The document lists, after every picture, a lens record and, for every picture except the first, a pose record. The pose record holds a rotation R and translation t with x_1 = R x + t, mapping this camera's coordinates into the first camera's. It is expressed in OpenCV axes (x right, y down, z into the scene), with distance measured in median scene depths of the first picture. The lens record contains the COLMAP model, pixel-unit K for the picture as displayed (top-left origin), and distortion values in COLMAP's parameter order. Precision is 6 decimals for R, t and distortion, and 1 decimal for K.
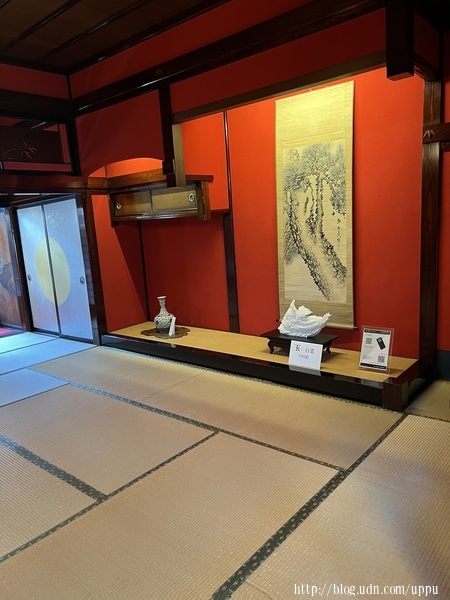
lens RADIAL K [[453.5, 0, 225.7], [0, 453.5, 302.0], [0, 0, 1]] dist [0.051309, -0.011509]
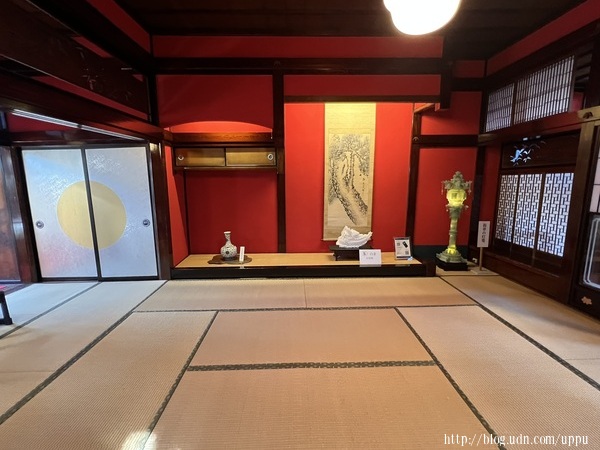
lens RADIAL K [[285.2, 0, 300.3], [0, 285.2, 223.7], [0, 0, 1]] dist [-0.000029, 0.000611]
pose [[0.746942, -0.049065, 0.663077, -0.646963], [0.075055, 0.997121, -0.010765, -0.013287], [-0.660640, 0.057808, 0.748474, 0.335122]]
